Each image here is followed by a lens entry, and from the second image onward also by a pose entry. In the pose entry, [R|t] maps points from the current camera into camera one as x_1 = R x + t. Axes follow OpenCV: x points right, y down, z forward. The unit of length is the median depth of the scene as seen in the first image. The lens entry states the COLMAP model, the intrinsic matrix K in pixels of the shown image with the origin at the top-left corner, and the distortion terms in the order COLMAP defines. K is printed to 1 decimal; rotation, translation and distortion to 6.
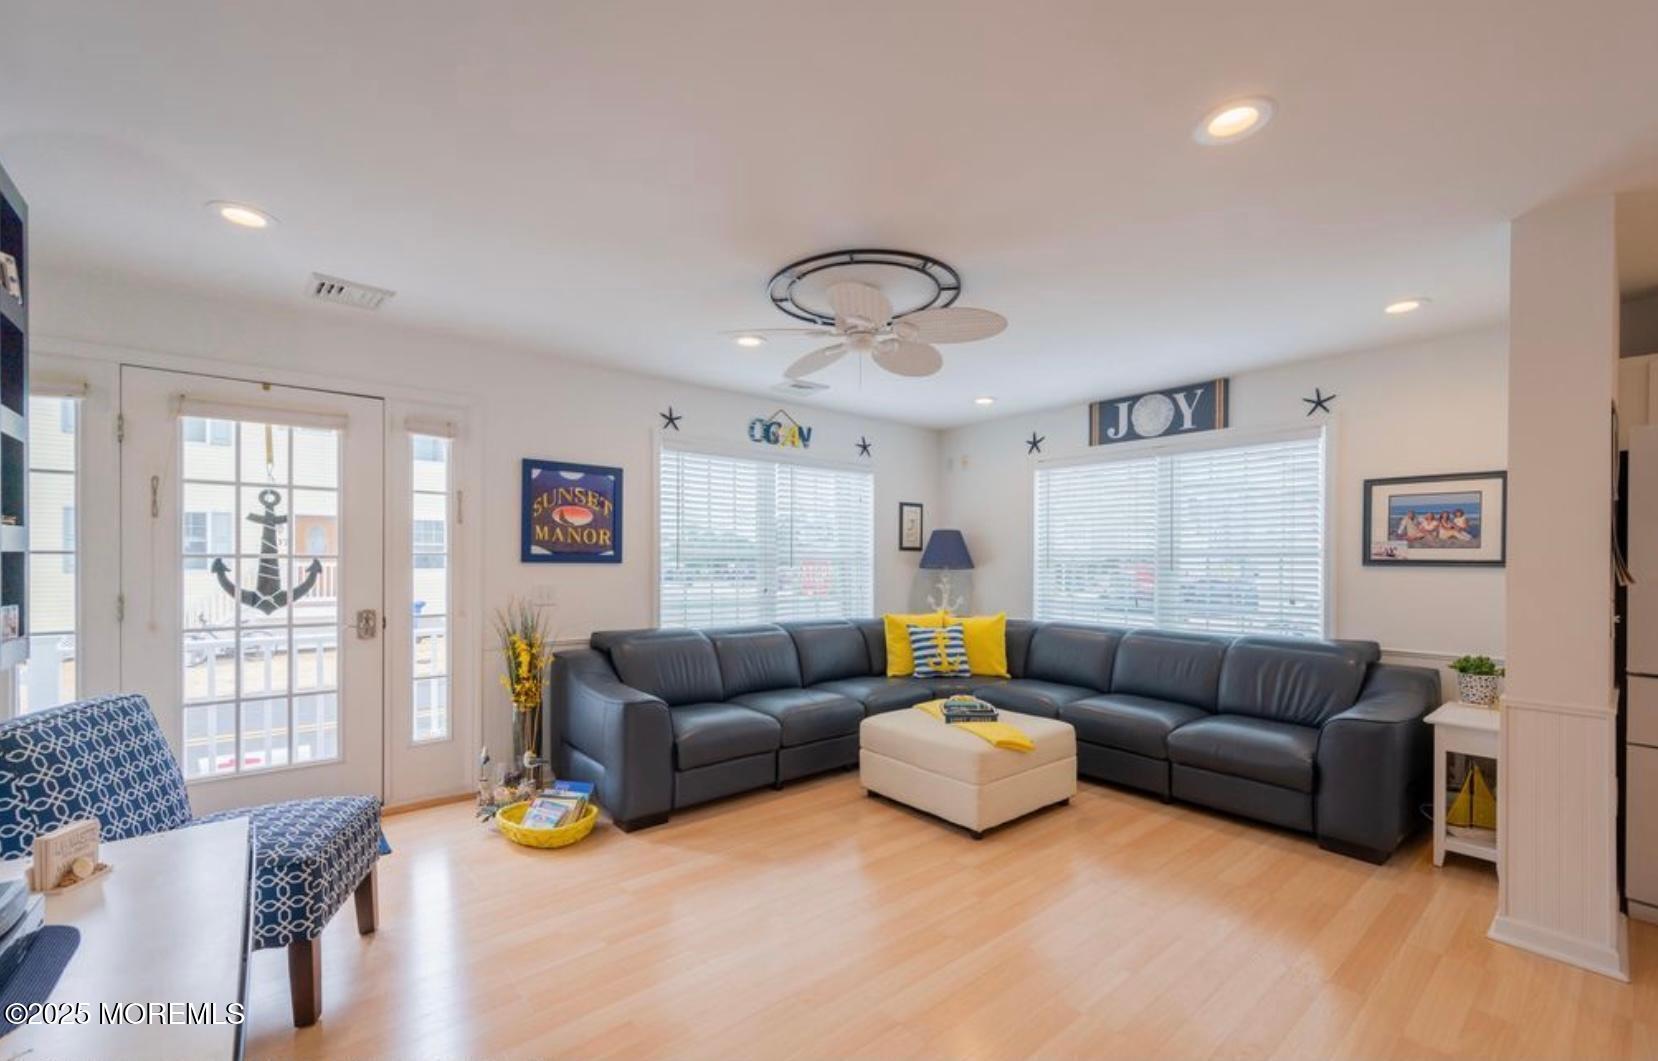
lens RADIAL K [[666.5, 0, 828.3], [0, 666.5, 563.4], [0, 0, 1]] dist [0.000782, 0.000168]
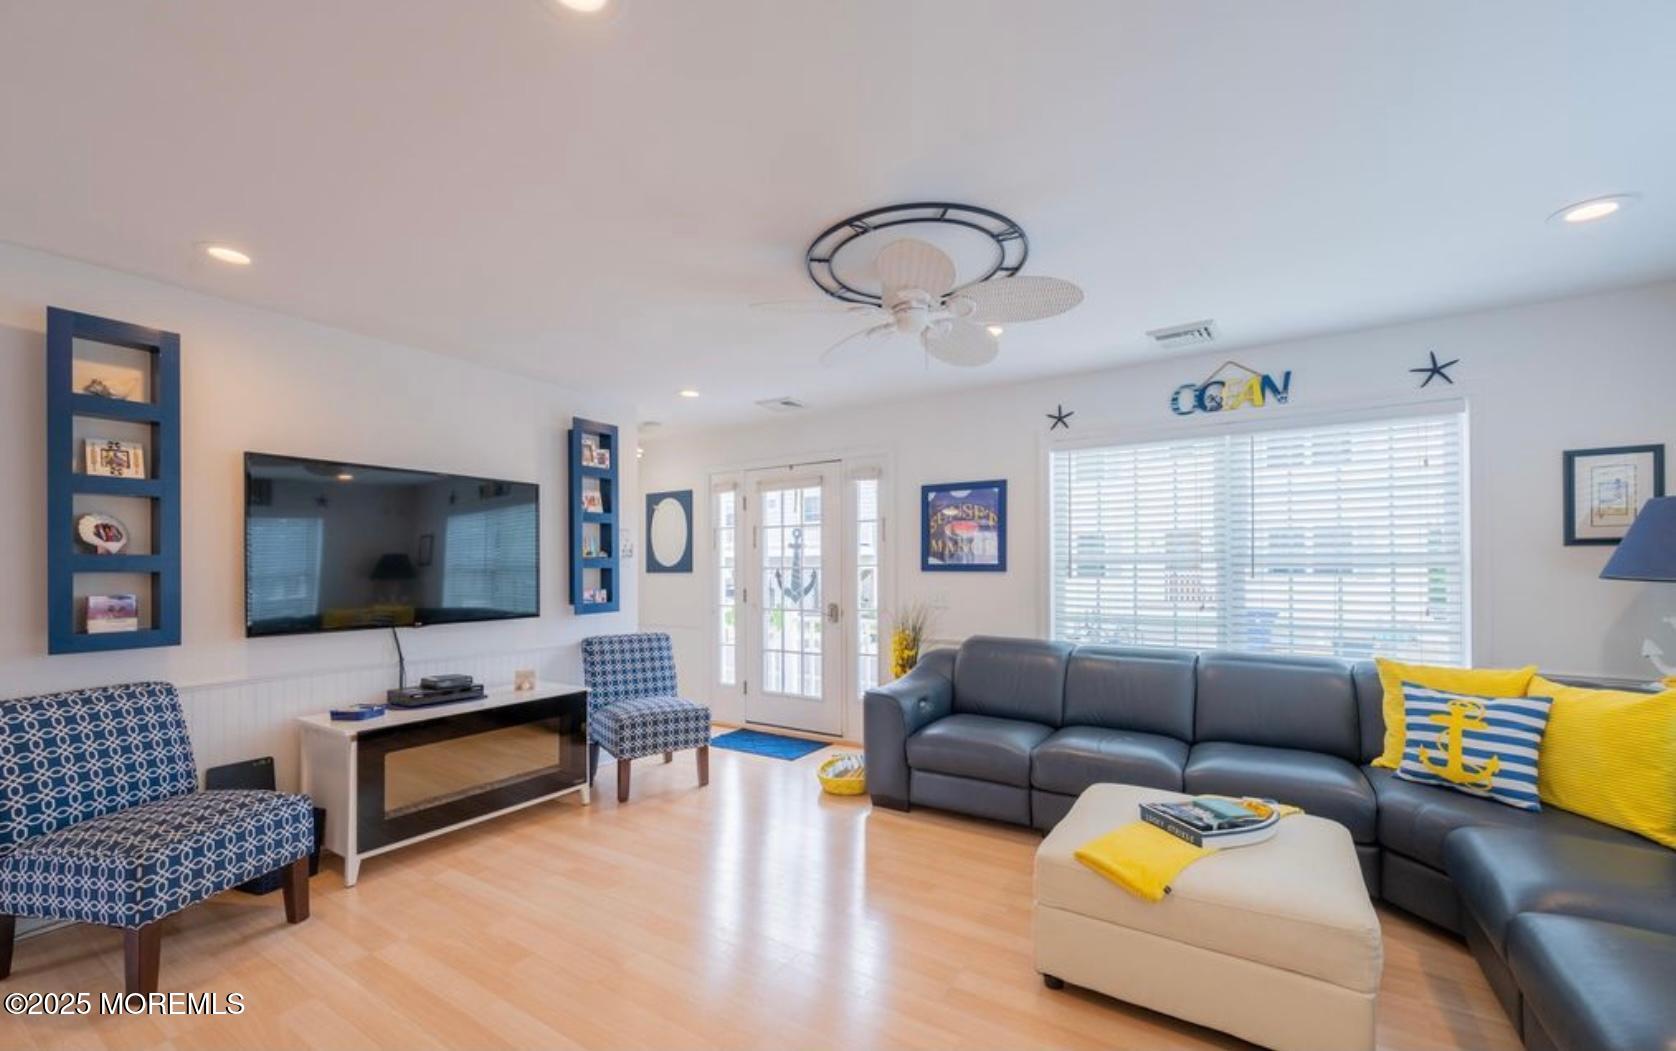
lens RADIAL K [[668.6, 0, 837.1], [0, 668.6, 566.7], [0, 0, 1]] dist [-0.000716, -0.000057]
pose [[0.298863, -0.010658, -0.954236, 0.640049], [-0.001137, 0.999933, -0.011524, 0.004380], [0.954295, 0.004530, 0.298831, 0.477300]]
